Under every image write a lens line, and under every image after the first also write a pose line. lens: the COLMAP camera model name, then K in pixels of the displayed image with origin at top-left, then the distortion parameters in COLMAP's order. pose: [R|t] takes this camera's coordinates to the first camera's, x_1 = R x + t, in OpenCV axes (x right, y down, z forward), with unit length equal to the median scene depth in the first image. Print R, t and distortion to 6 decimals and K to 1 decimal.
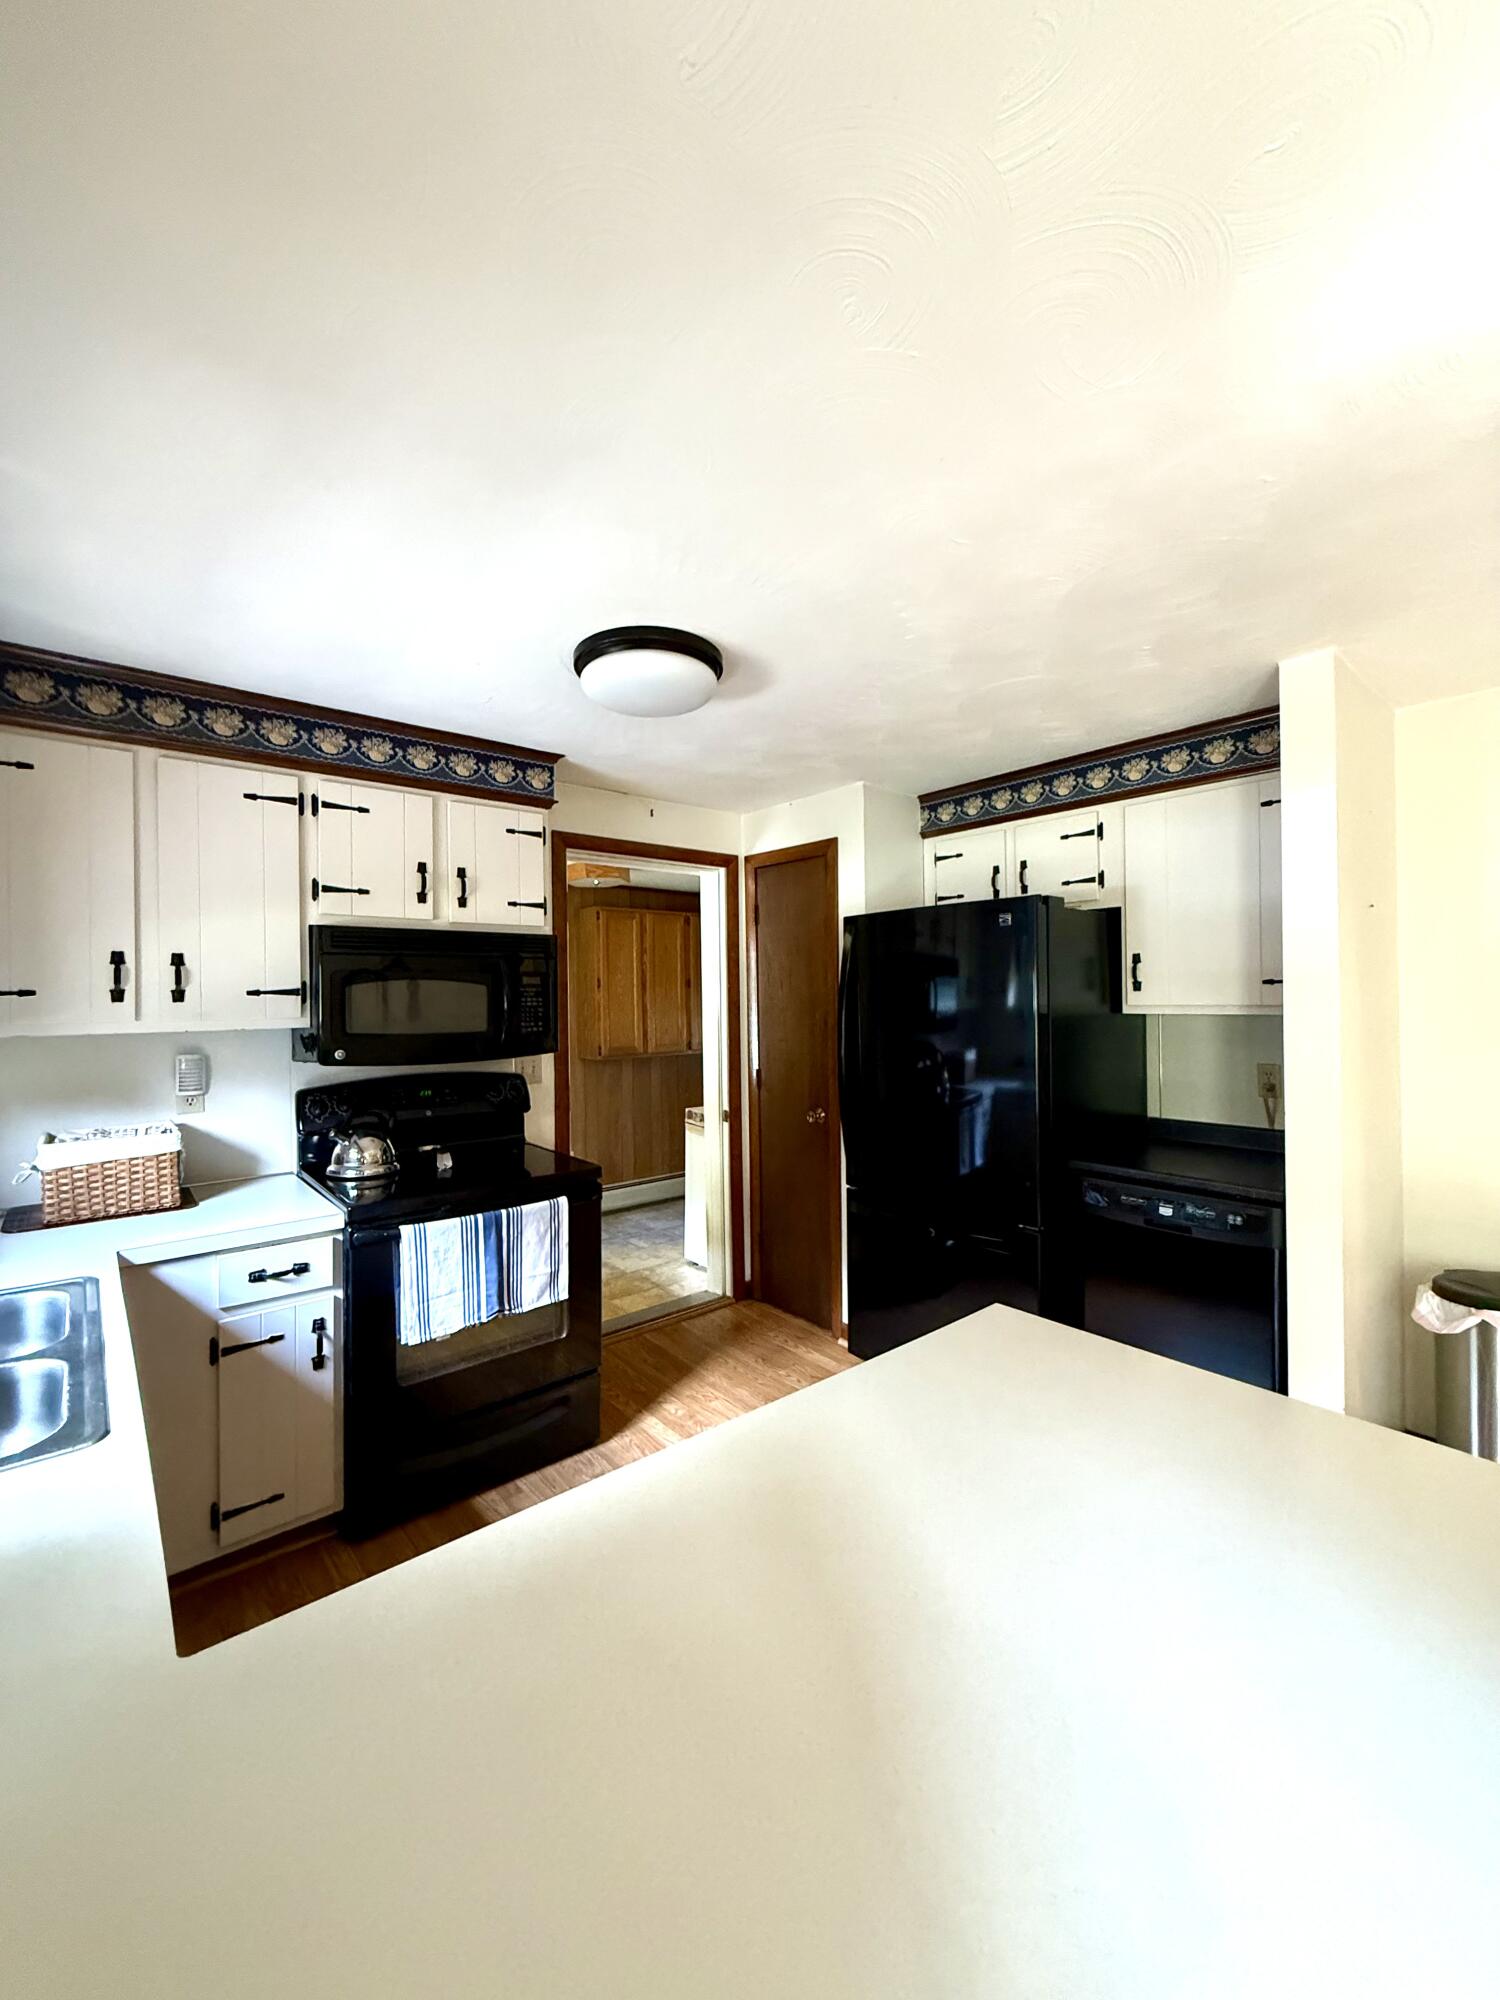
lens RADIAL K [[798.7, 0, 752.8], [0, 798.7, 995.6], [0, 0, 1]] dist [-0.000611, 0.000452]
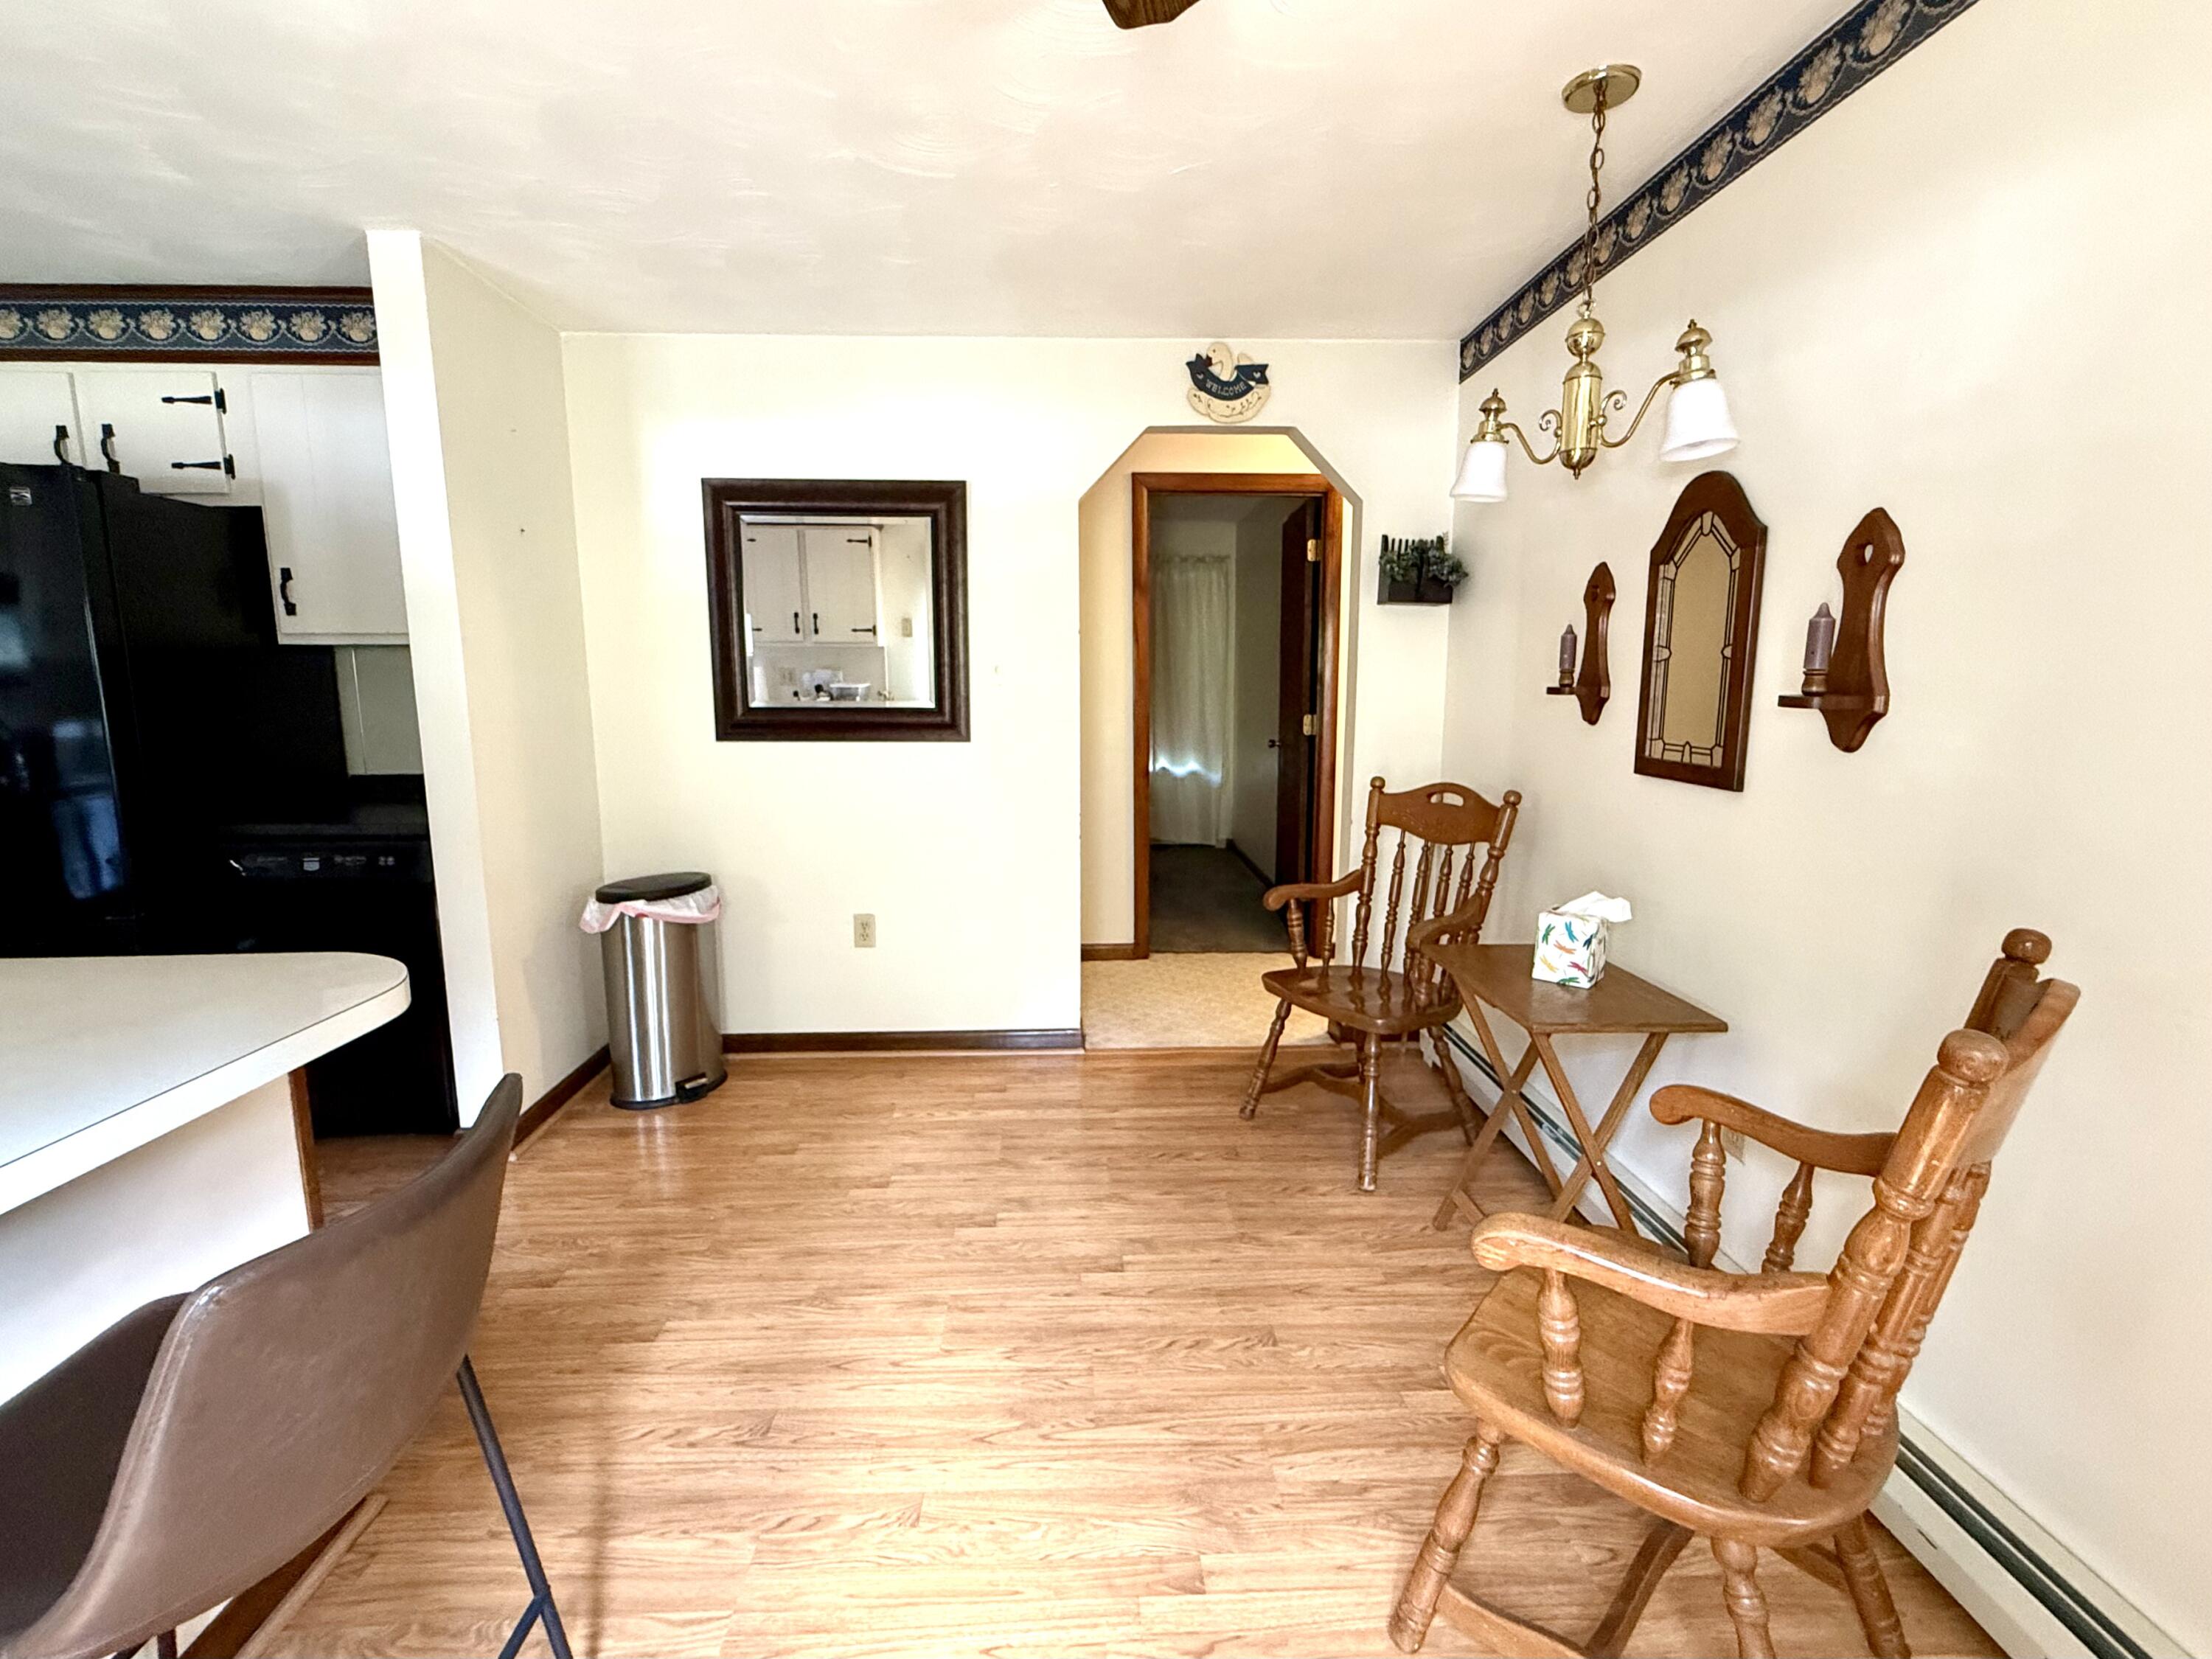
lens RADIAL K [[1001.6, 0, 1098.9], [0, 1001.6, 827.4], [0, 0, 1]] dist [-0.001231, 0.000287]
pose [[0.615749, -0.108343, 0.780458, 0.189059], [-0.004997, 0.989945, 0.141367, 0.066742], [-0.787926, -0.090946, 0.609016, -0.320761]]
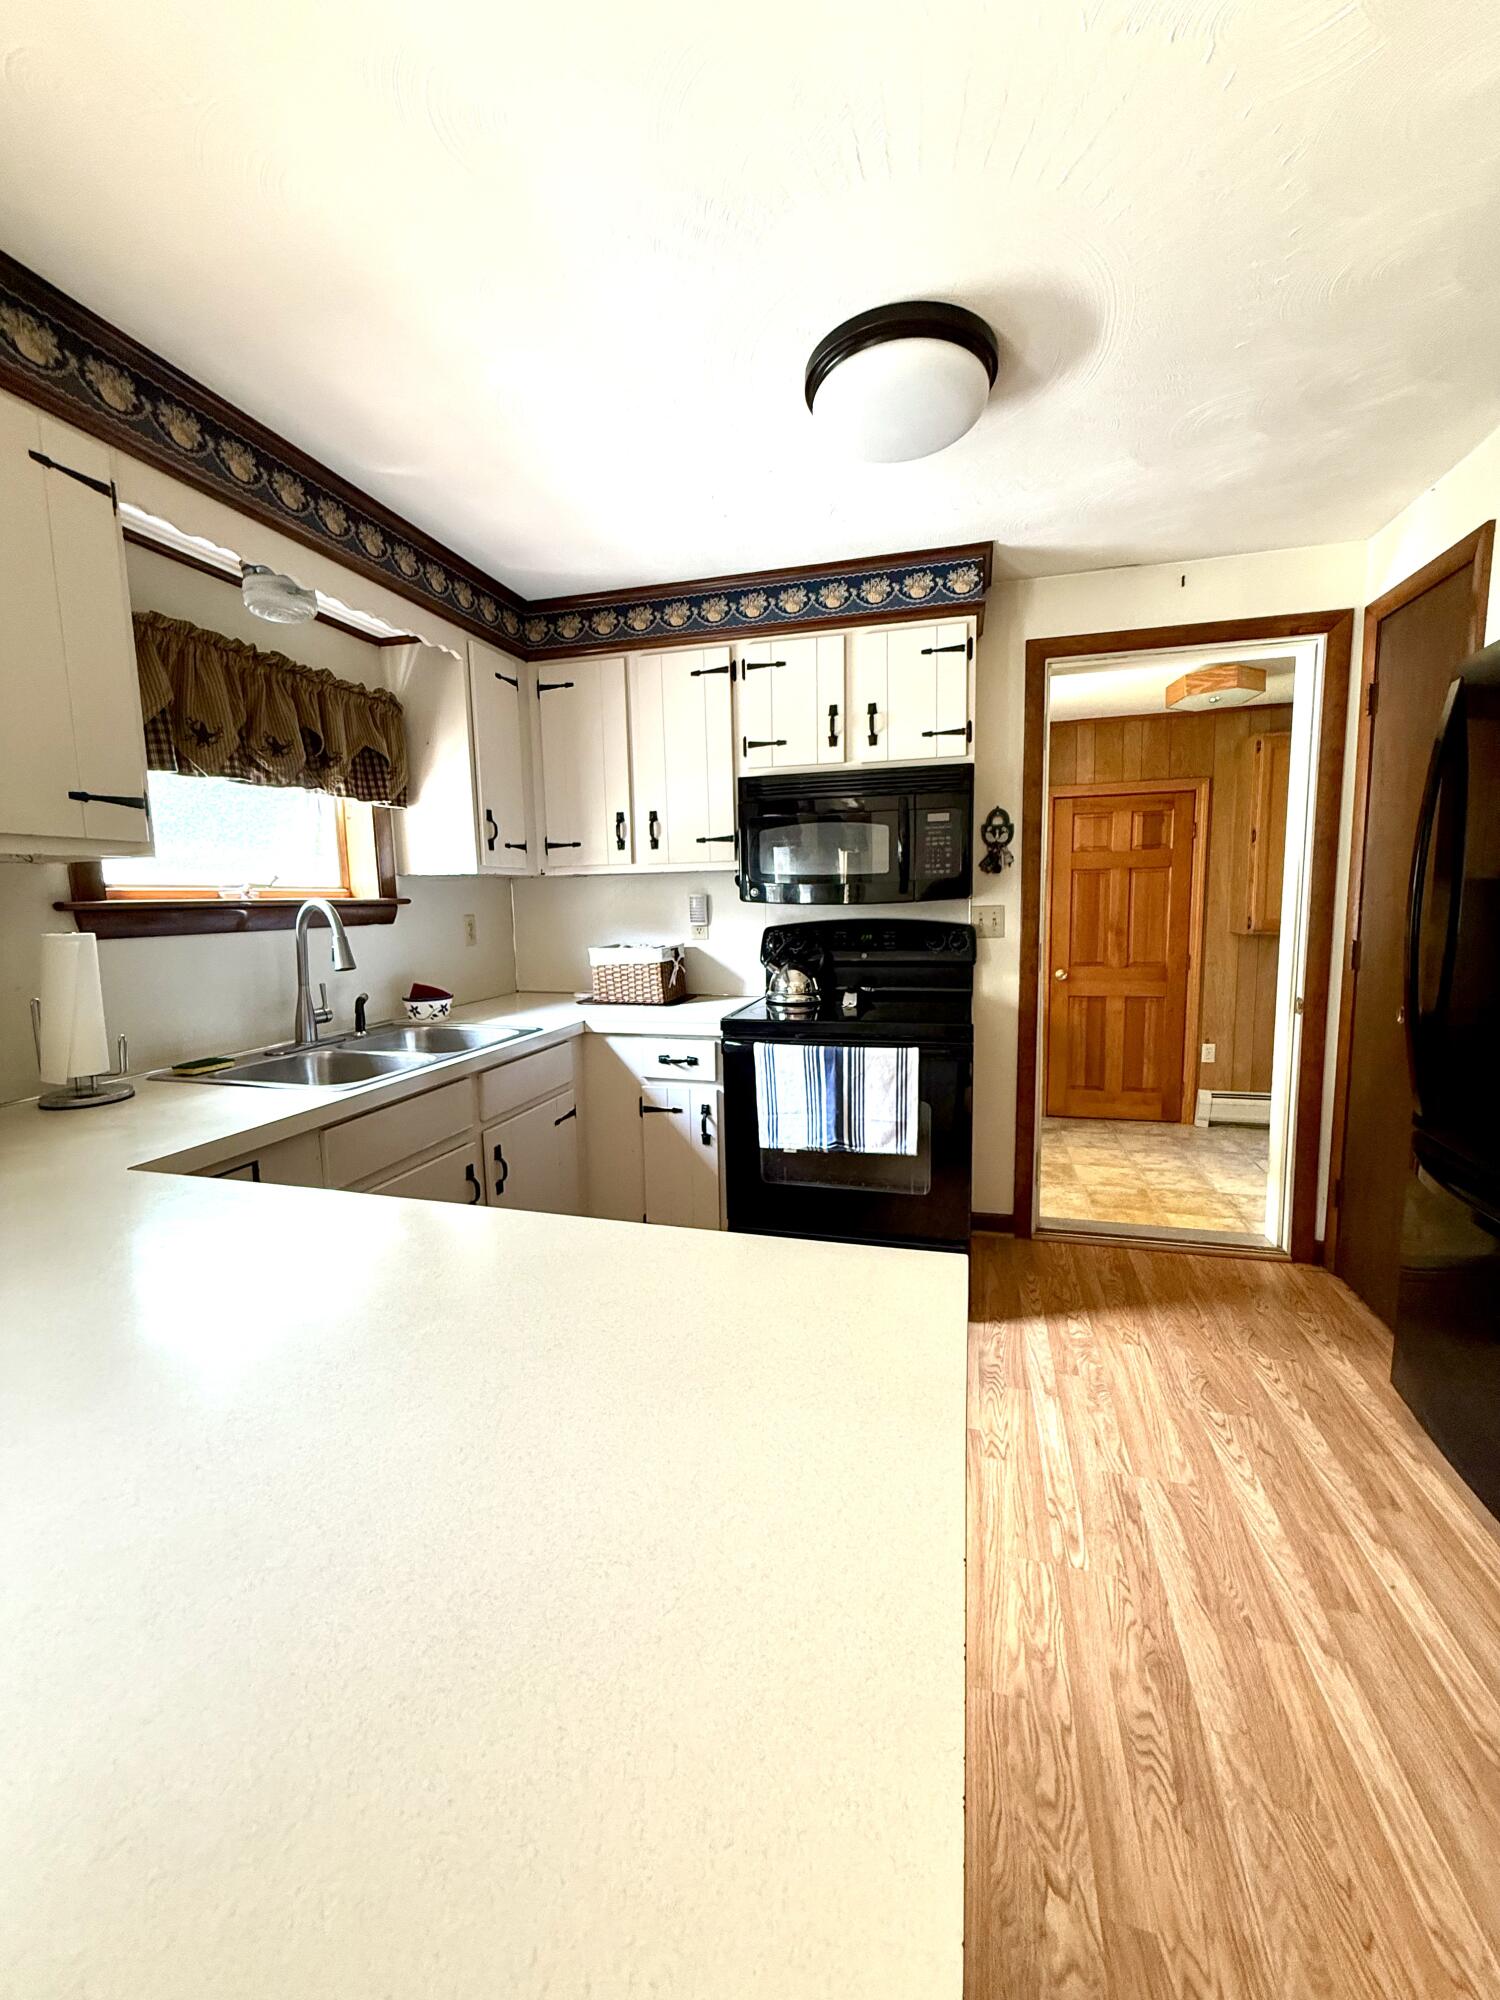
lens RADIAL K [[798.7, 0, 751.3], [0, 798.7, 996.7], [0, 0, 1]] dist [-0.000611, 0.000452]
pose [[0.568094, 0.102403, -0.816568, 0.401952], [0.013726, 0.990911, 0.133816, 0.064709], [0.822849, -0.087228, 0.561525, 0.320682]]
